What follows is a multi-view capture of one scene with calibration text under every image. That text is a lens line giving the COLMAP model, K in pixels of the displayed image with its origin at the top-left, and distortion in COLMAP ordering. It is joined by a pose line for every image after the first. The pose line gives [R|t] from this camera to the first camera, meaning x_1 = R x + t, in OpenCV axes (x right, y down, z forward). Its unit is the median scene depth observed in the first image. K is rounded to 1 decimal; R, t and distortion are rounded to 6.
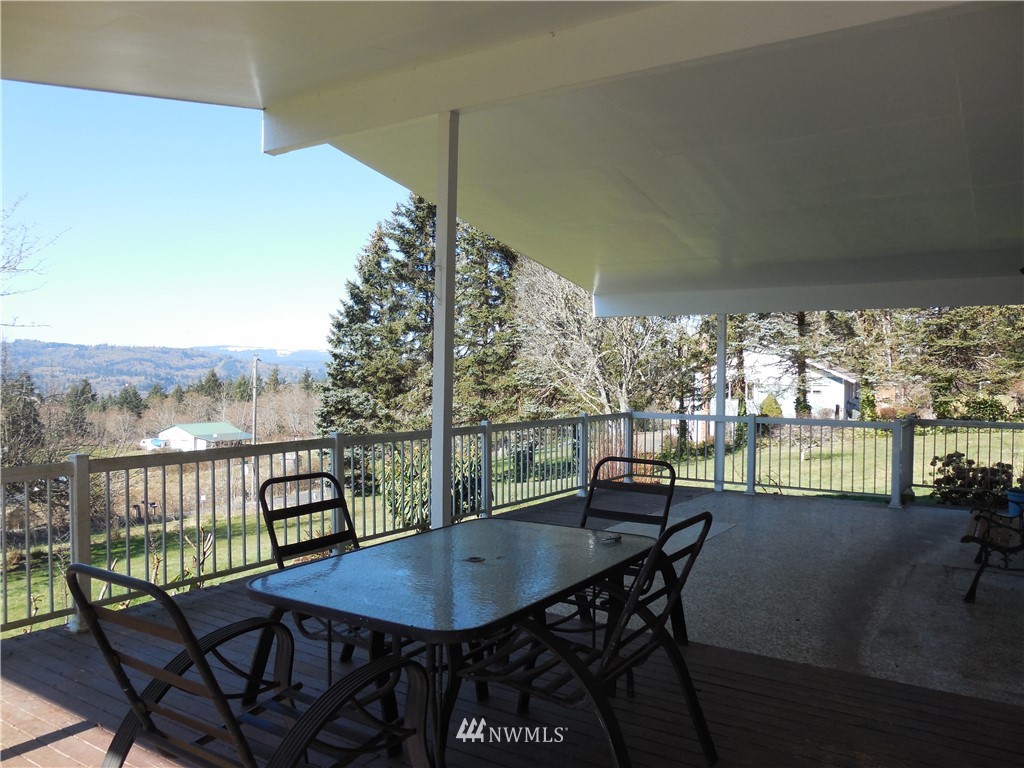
lens RADIAL K [[803.4, 0, 512.0], [0, 803.4, 384.0], [0, 0, 1]] dist [-0.004948, 0.000864]
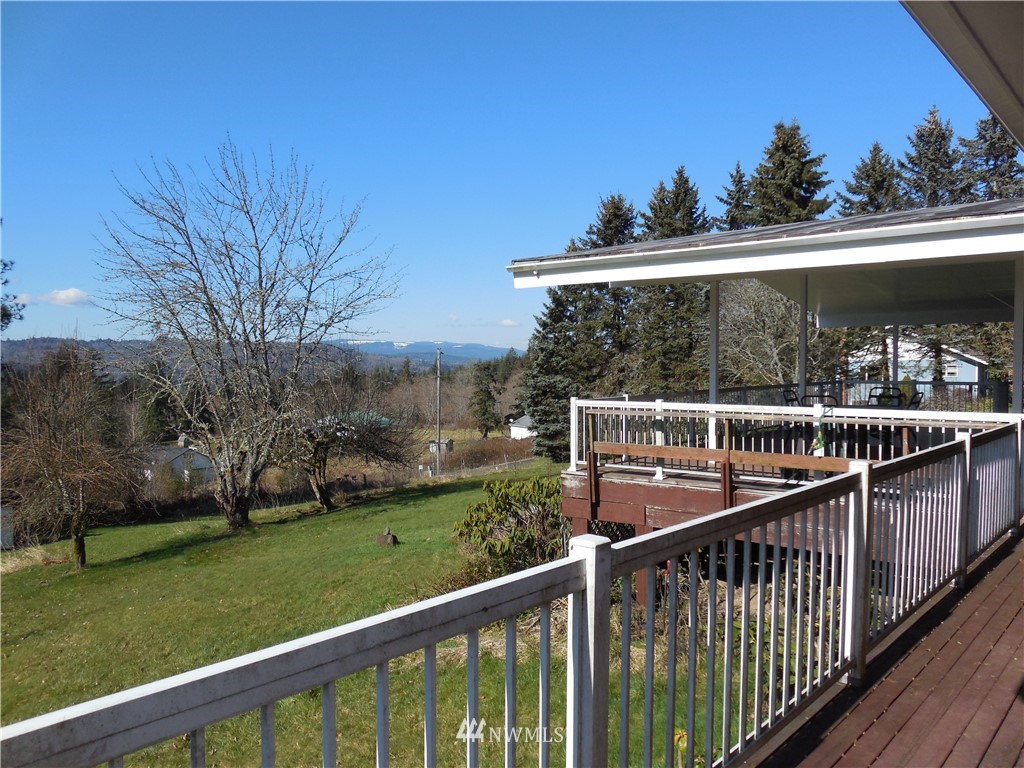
lens RADIAL K [[823.2, 0, 512.0], [0, 823.2, 384.0], [0, 0, 1]] dist [-0.008076, -0.001691]
pose [[0.991704, -0.012695, -0.127915, -0.099369], [0.014370, 0.999823, 0.012175, 0.002662], [0.127738, -0.013912, 0.991710, -0.260806]]
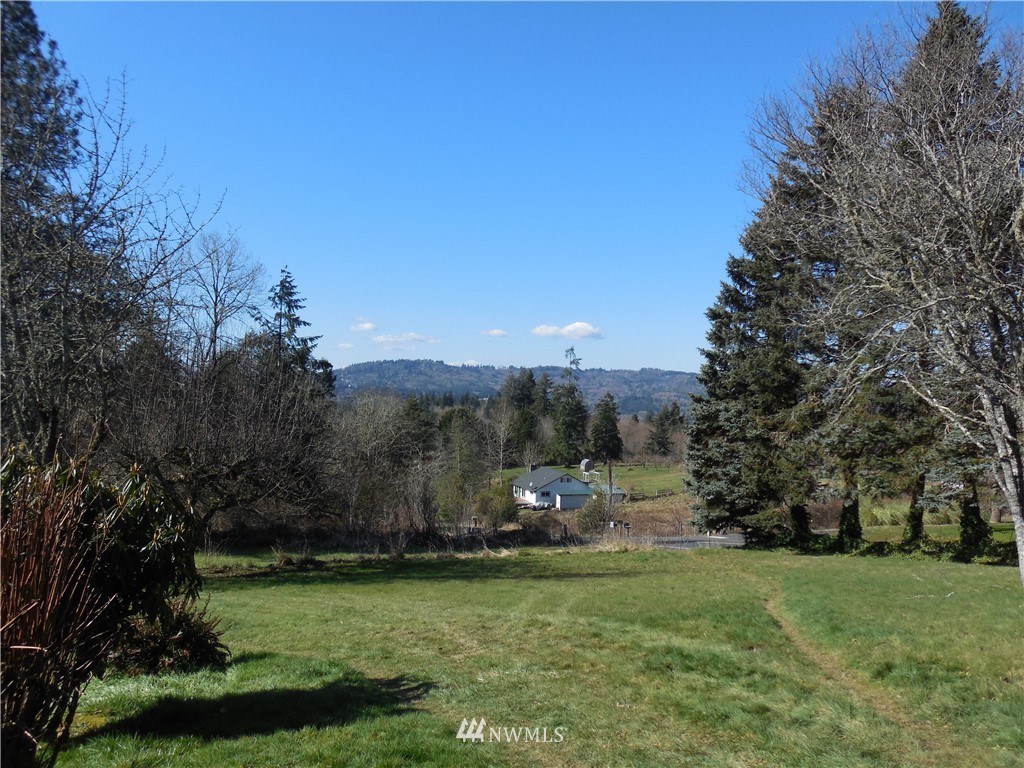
lens RADIAL K [[803.4, 0, 512.0], [0, 803.4, 384.0], [0, 0, 1]] dist [-0.004948, 0.000864]
pose [[0.750492, 0.005435, -0.660857, 0.136641], [-0.028542, 0.999300, -0.024195, 0.013991], [0.660263, 0.037020, 0.750122, 0.298001]]
